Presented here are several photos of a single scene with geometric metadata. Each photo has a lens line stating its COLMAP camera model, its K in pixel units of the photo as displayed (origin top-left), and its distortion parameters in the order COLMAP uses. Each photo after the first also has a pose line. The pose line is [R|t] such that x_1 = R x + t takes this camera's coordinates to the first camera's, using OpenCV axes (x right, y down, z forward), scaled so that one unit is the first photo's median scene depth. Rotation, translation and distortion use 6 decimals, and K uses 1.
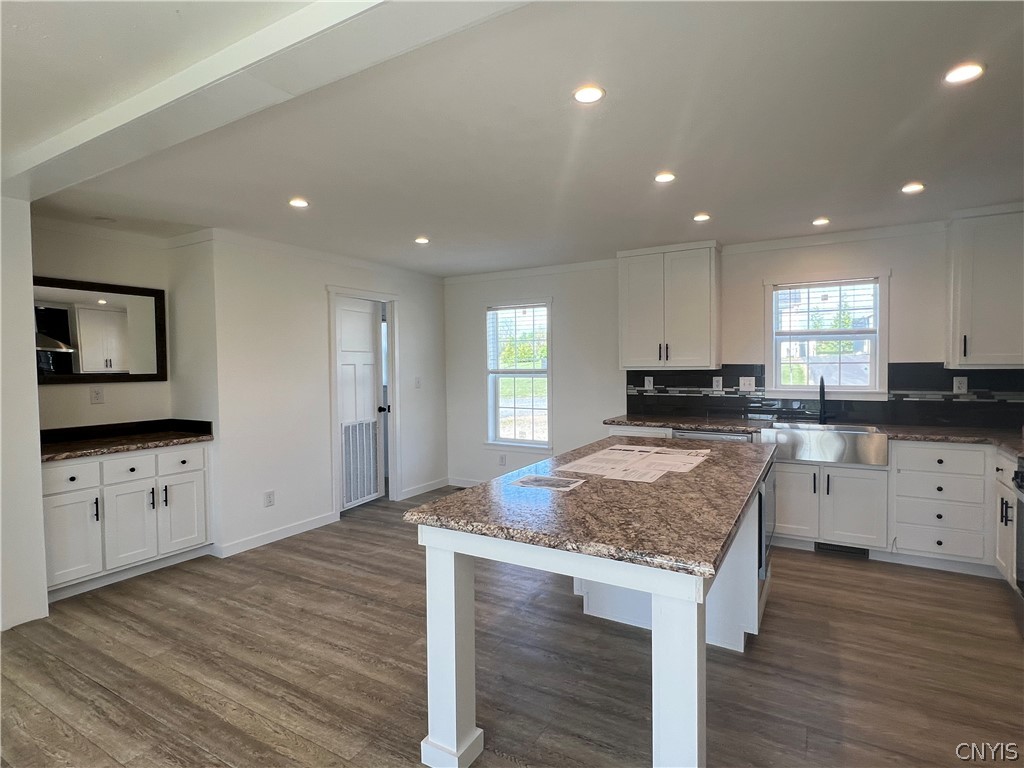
lens RADIAL K [[527.3, 0, 505.3], [0, 527.3, 382.8], [0, 0, 1]] dist [-0.007019, -0.000487]
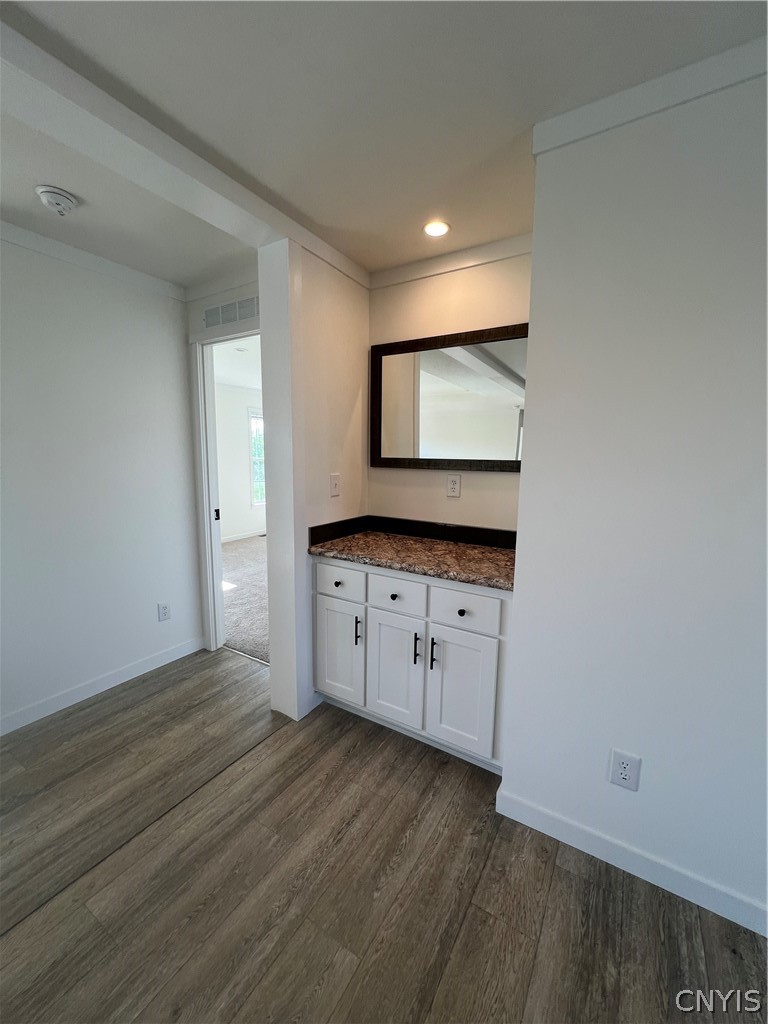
lens RADIAL K [[408.4, 0, 391.2], [0, 408.4, 514.2], [0, 0, 1]] dist [0.002962, 0.000116]
pose [[-0.007595, 0.153789, -0.988075, -0.199290], [-0.054333, 0.986580, 0.153974, -0.024767], [0.998494, 0.054855, 0.000862, 1.013267]]
